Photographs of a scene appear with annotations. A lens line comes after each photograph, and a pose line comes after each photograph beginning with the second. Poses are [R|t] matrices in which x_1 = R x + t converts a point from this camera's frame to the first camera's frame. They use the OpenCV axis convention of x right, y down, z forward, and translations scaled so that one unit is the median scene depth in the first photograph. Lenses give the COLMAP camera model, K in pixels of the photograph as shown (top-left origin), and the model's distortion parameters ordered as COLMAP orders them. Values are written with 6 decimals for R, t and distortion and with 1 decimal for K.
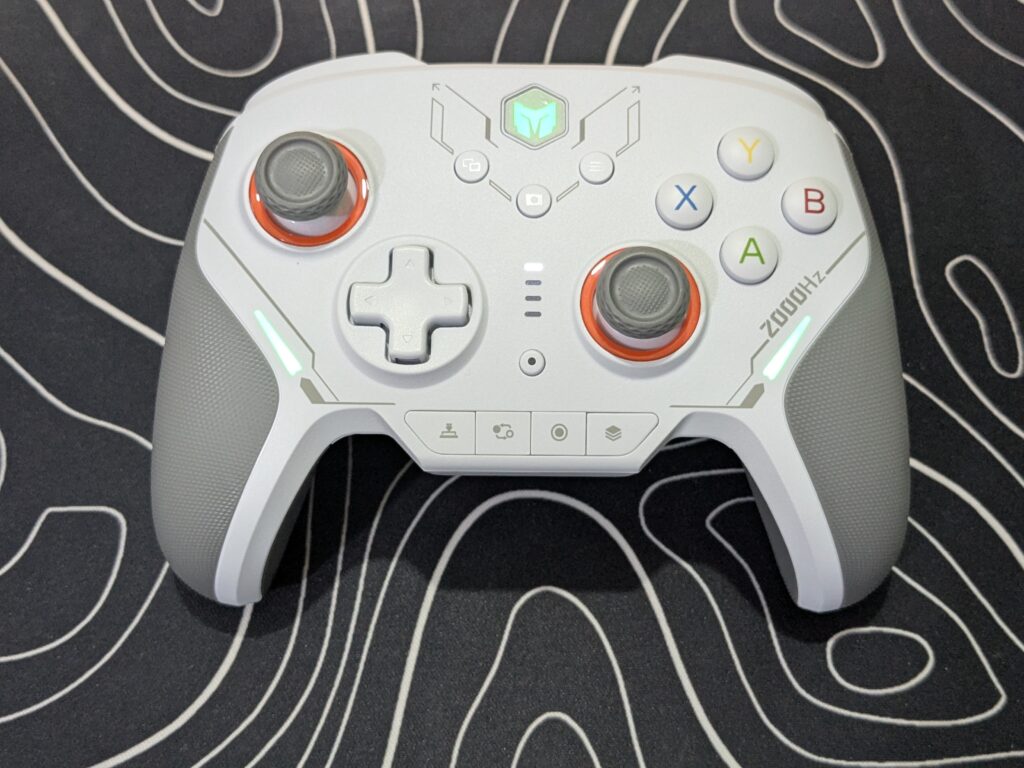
lens RADIAL K [[1349.5, 0, 522.9], [0, 1349.5, 365.5], [0, 0, 1]] dist [0.158082, -0.032377]
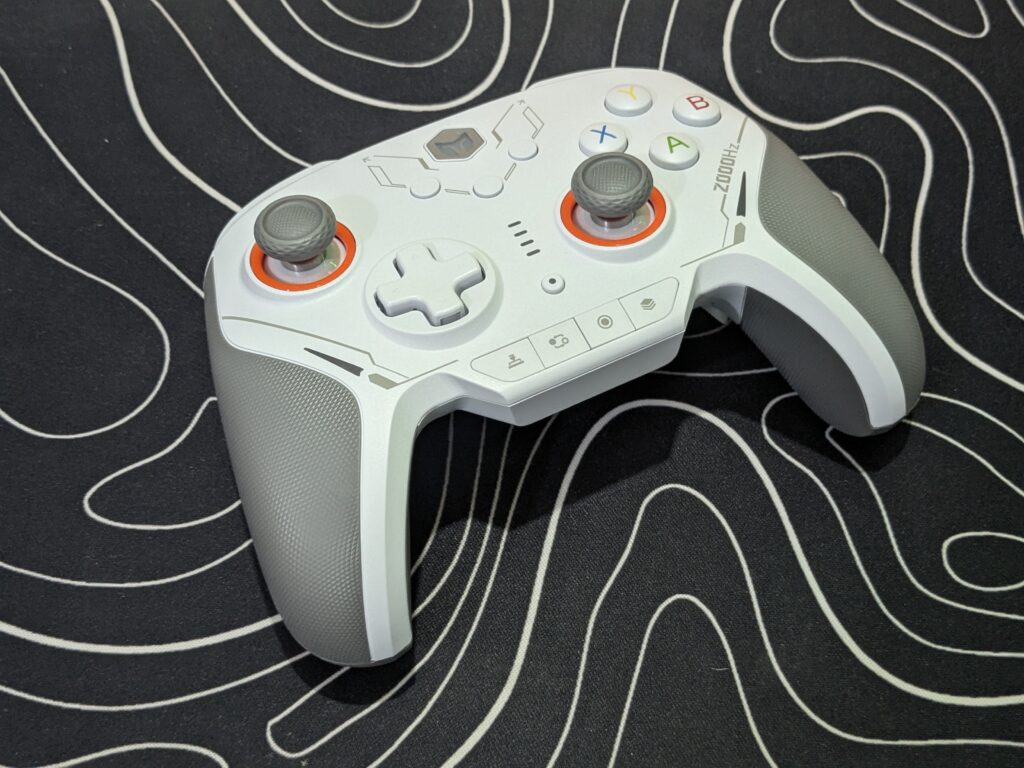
lens RADIAL K [[1349.5, 0, 522.9], [0, 1349.5, 365.5], [0, 0, 1]] dist [0.158082, -0.032377]
pose [[0.890758, -0.389216, 0.234652, -0.298846], [0.452862, 0.803643, -0.386101, 0.464664], [-0.038300, 0.450188, 0.892112, 0.043318]]
